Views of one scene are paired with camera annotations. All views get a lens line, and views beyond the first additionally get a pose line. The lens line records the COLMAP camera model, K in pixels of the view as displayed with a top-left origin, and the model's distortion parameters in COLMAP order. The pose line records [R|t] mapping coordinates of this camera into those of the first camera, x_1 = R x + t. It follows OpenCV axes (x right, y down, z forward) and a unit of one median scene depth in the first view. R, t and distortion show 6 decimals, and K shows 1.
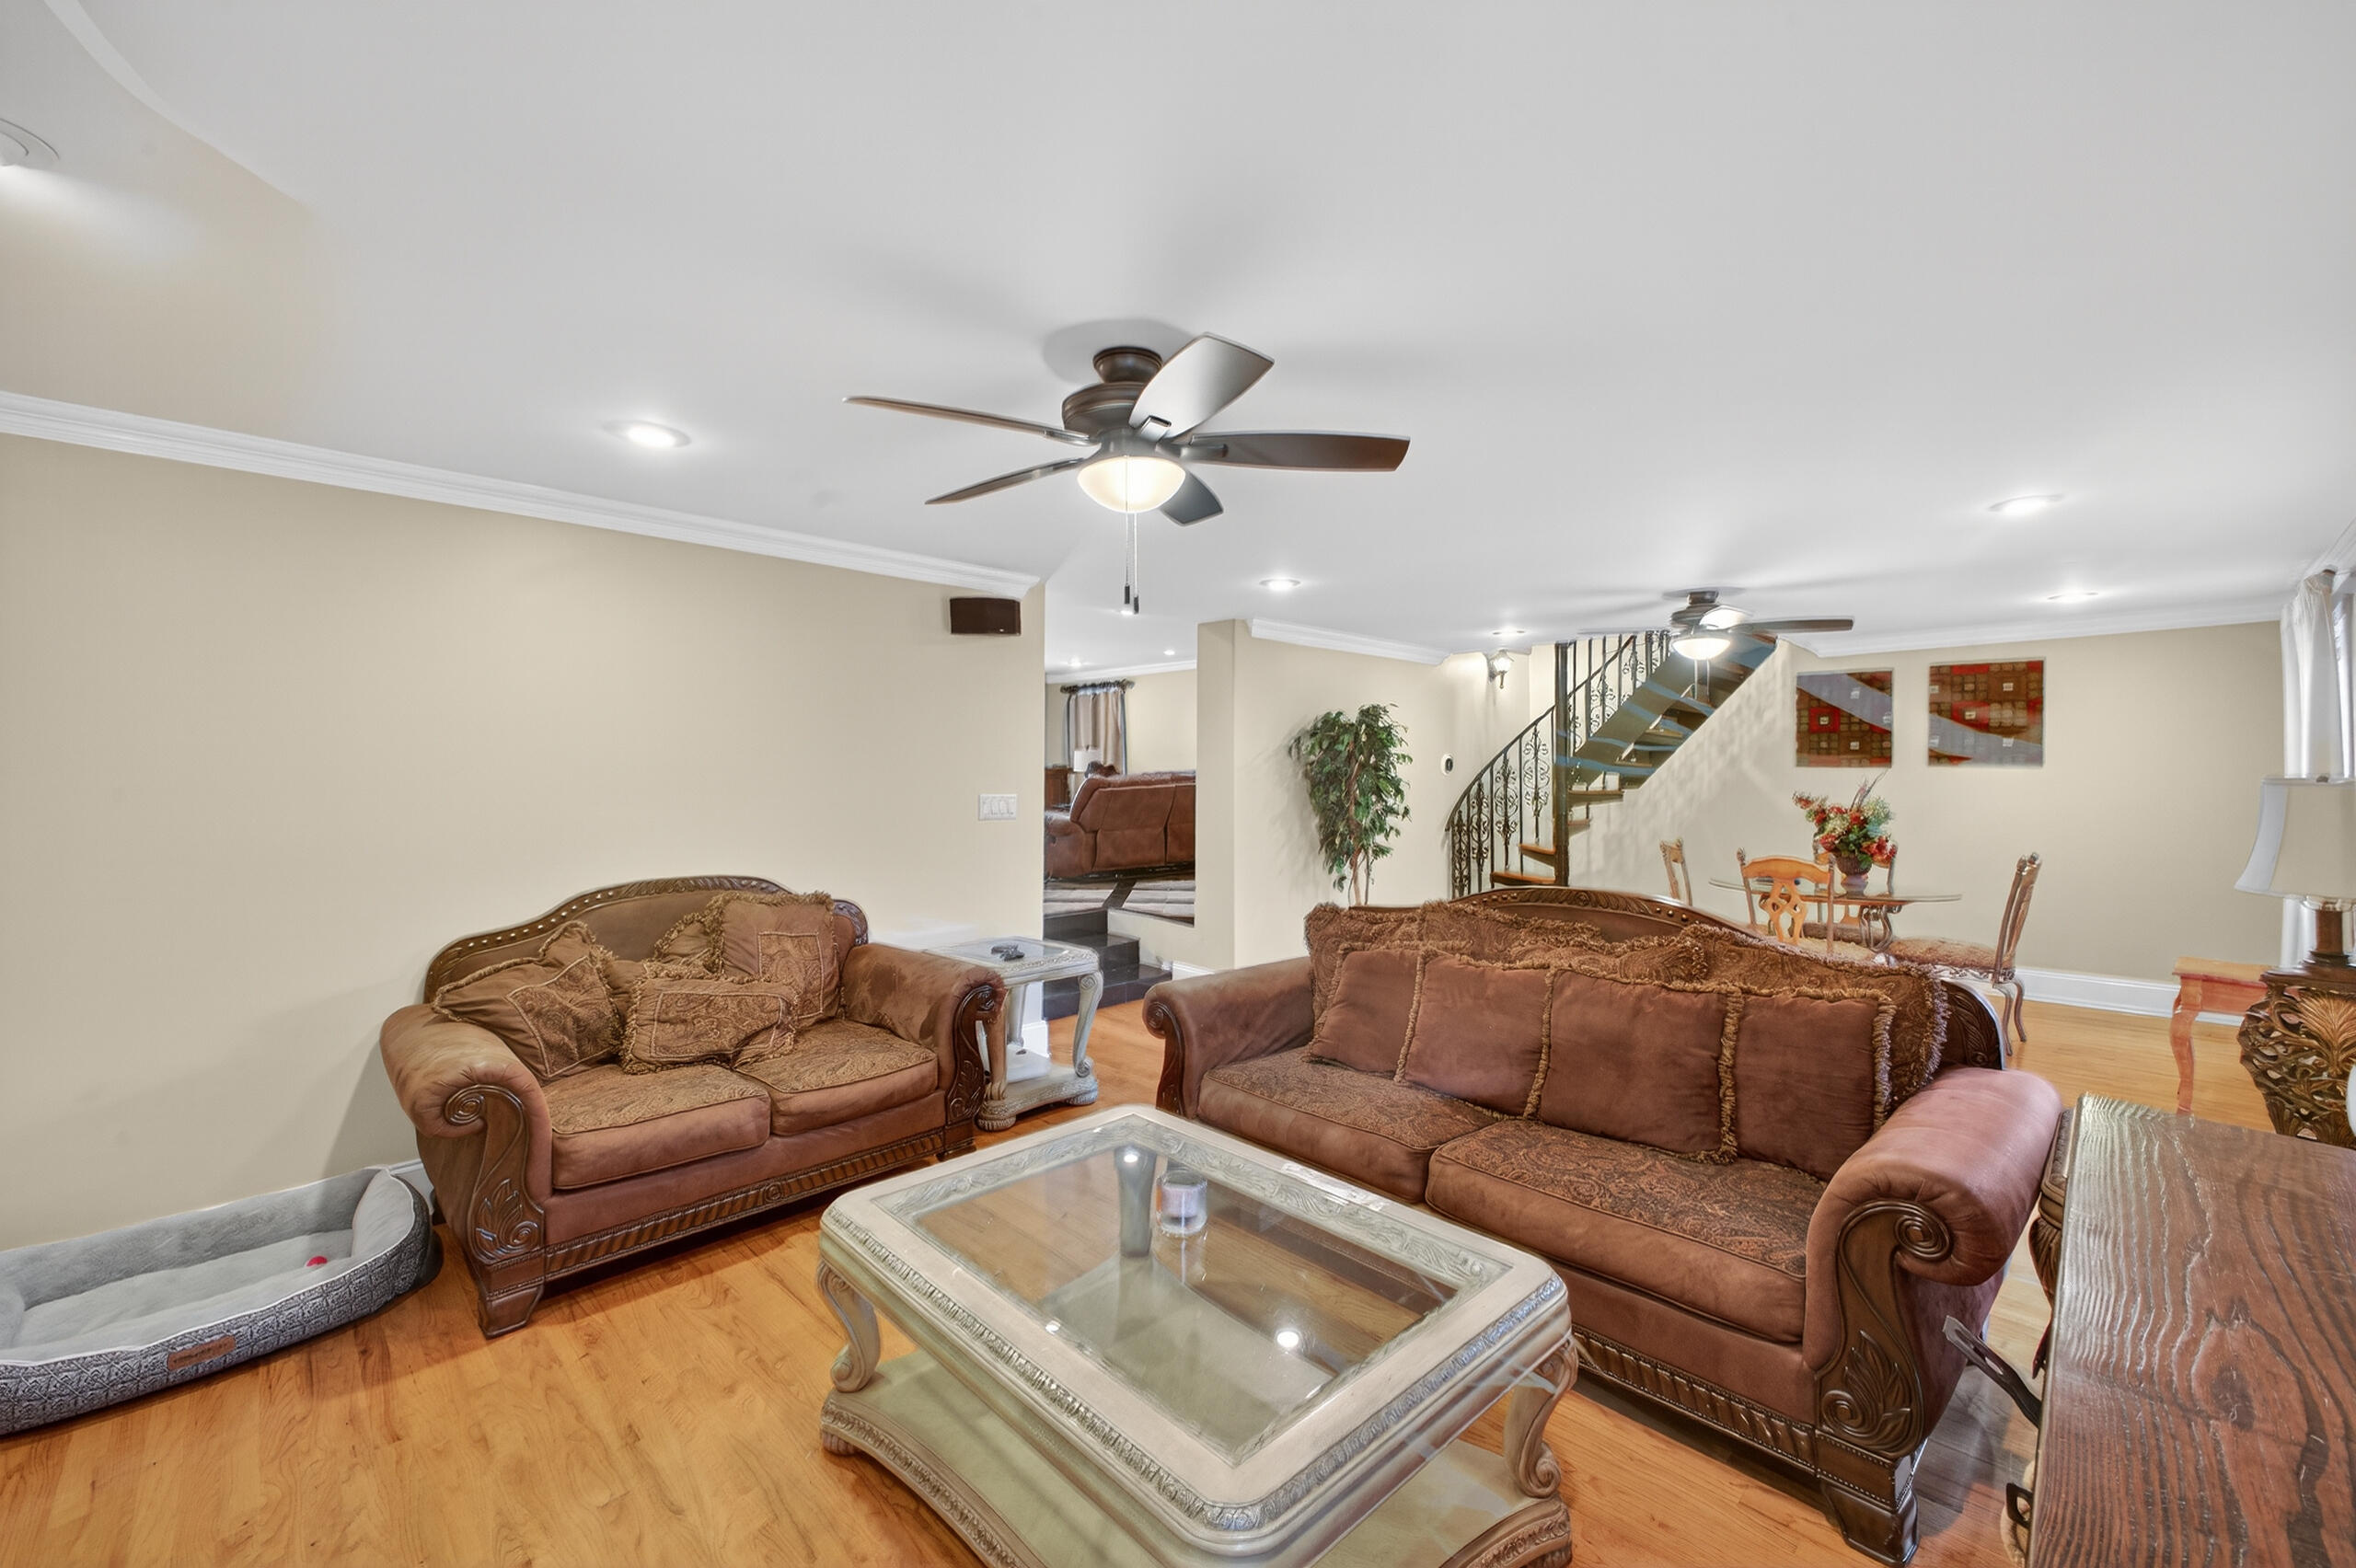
lens RADIAL K [[938.1, 0, 1182.0], [0, 938.1, 801.2], [0, 0, 1]] dist [0.025535, -0.000195]
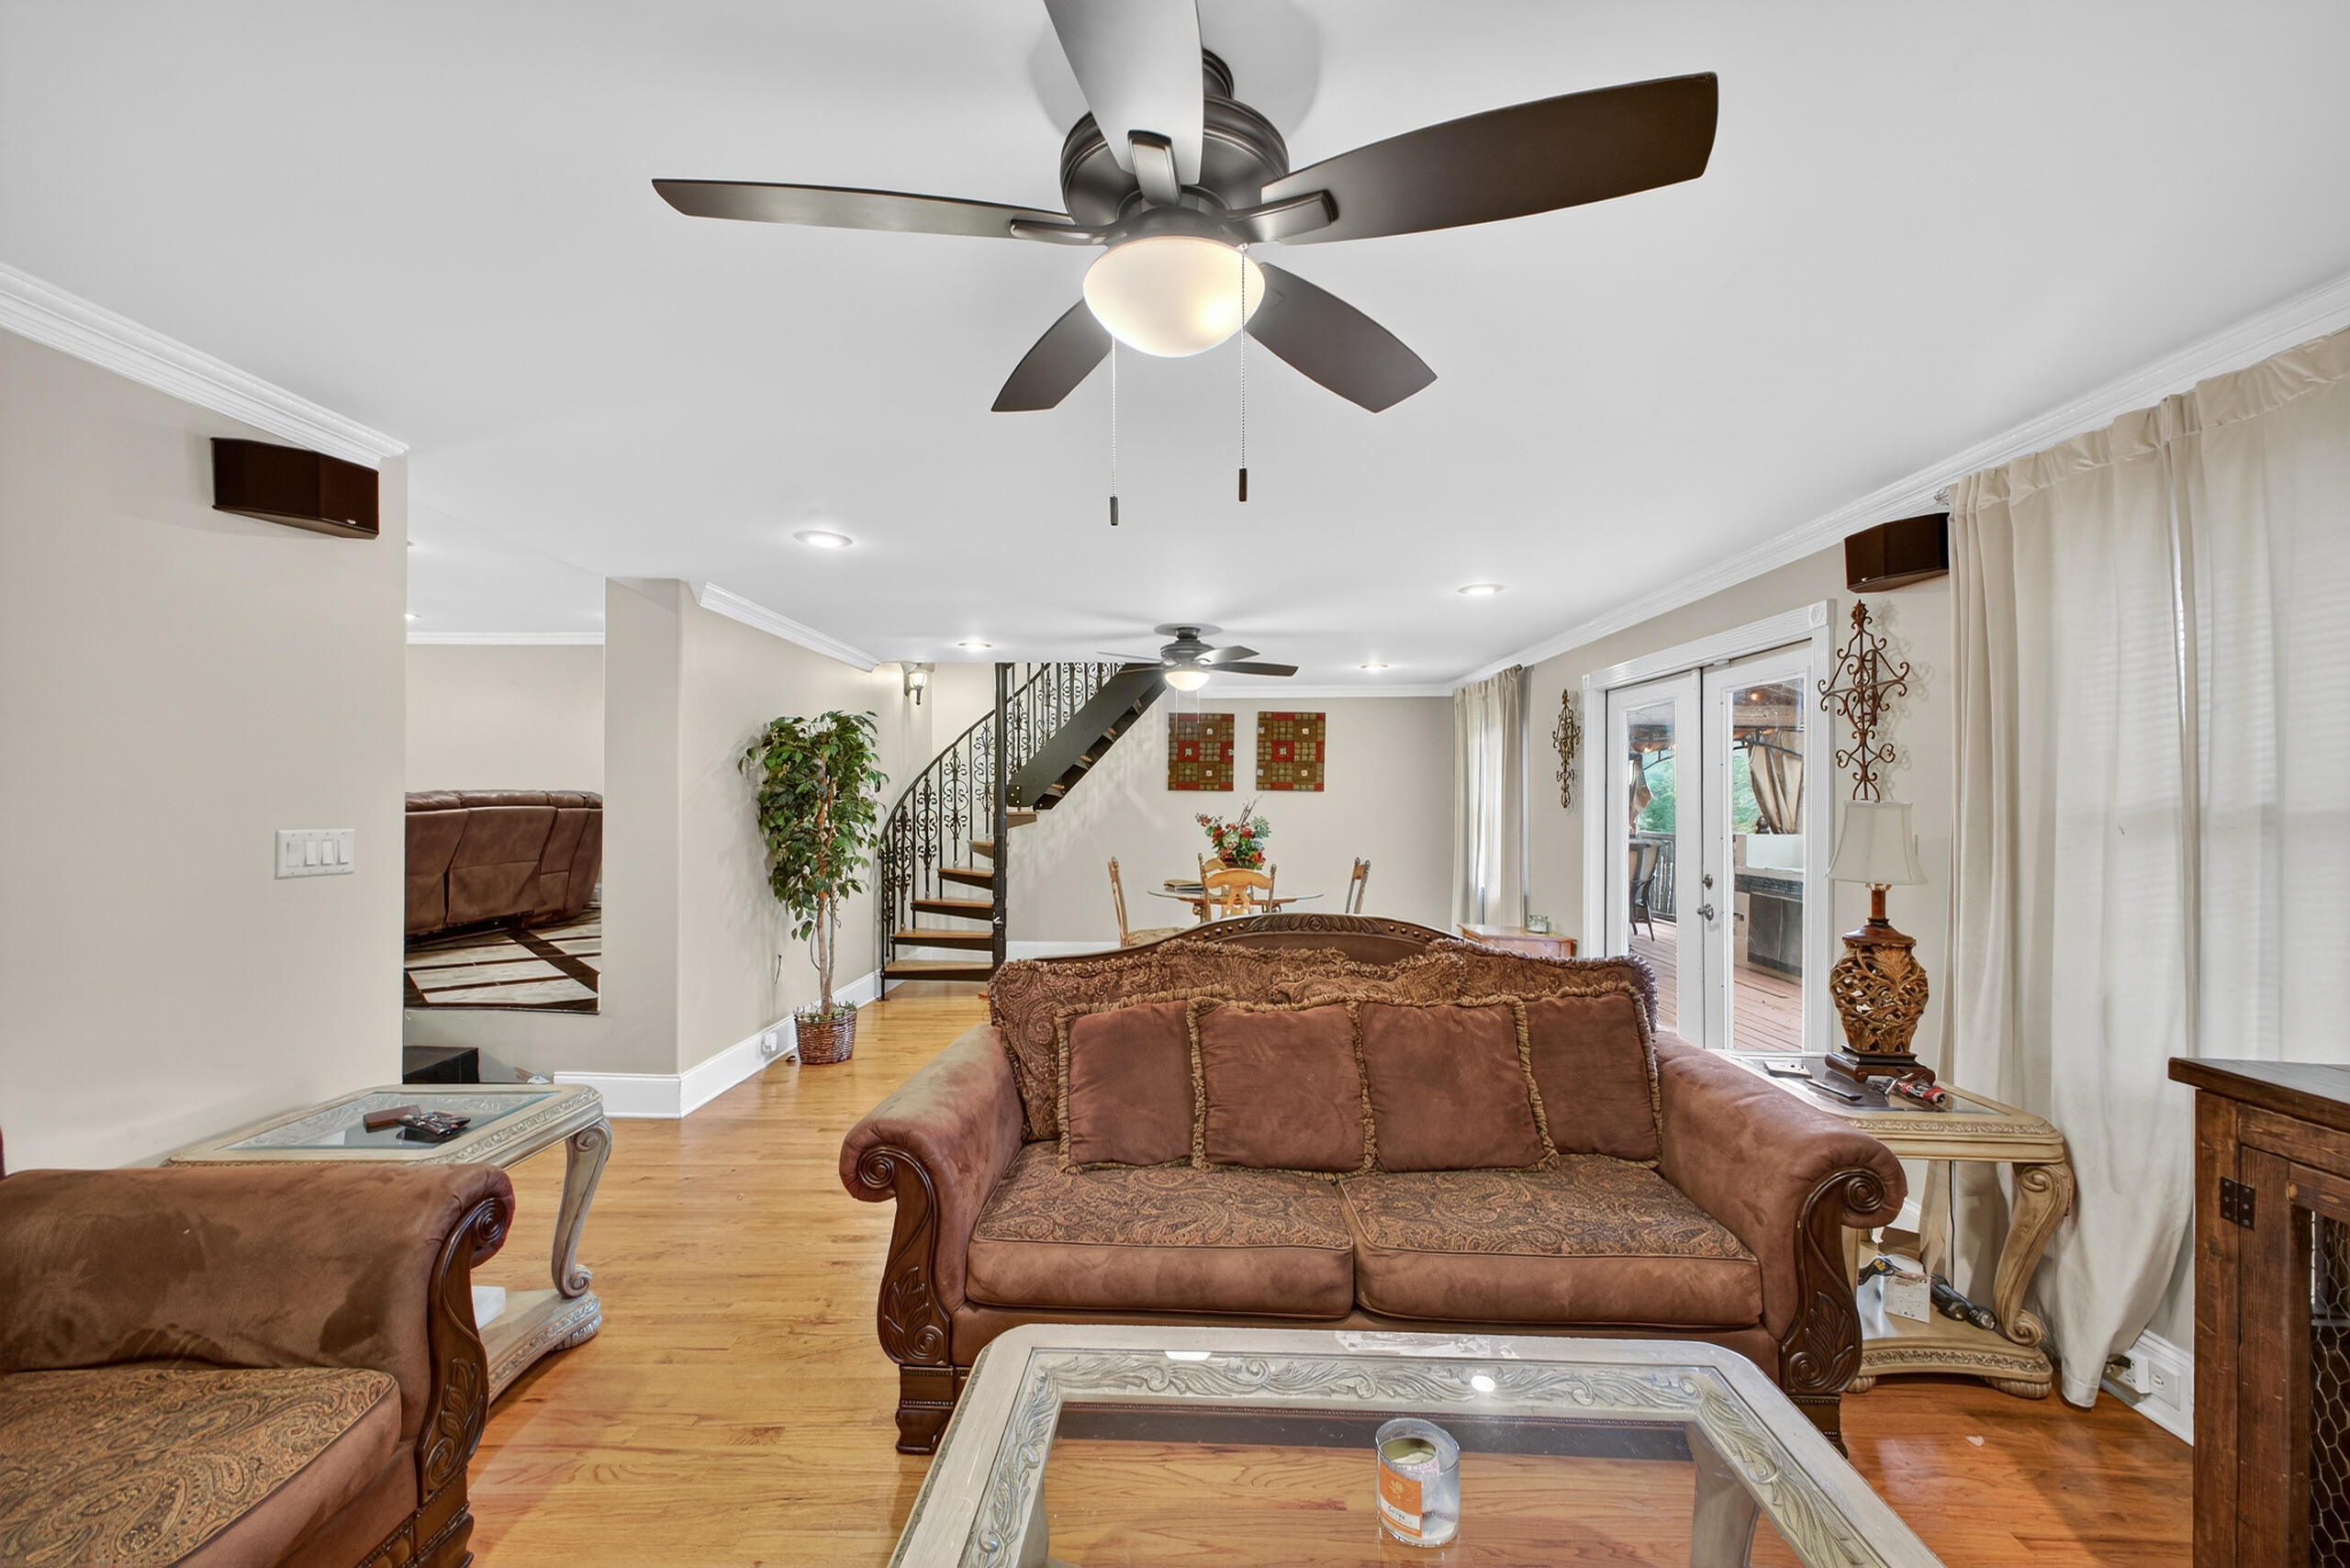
lens RADIAL K [[929.6, 0, 1173.4], [0, 929.6, 819.7], [0, 0, 1]] dist [0.042980, -0.018865]
pose [[0.717265, -0.014018, 0.696659, -0.222919], [0.017105, 0.999851, 0.002507, -0.005864], [-0.696590, 0.010118, 0.717398, 0.267737]]
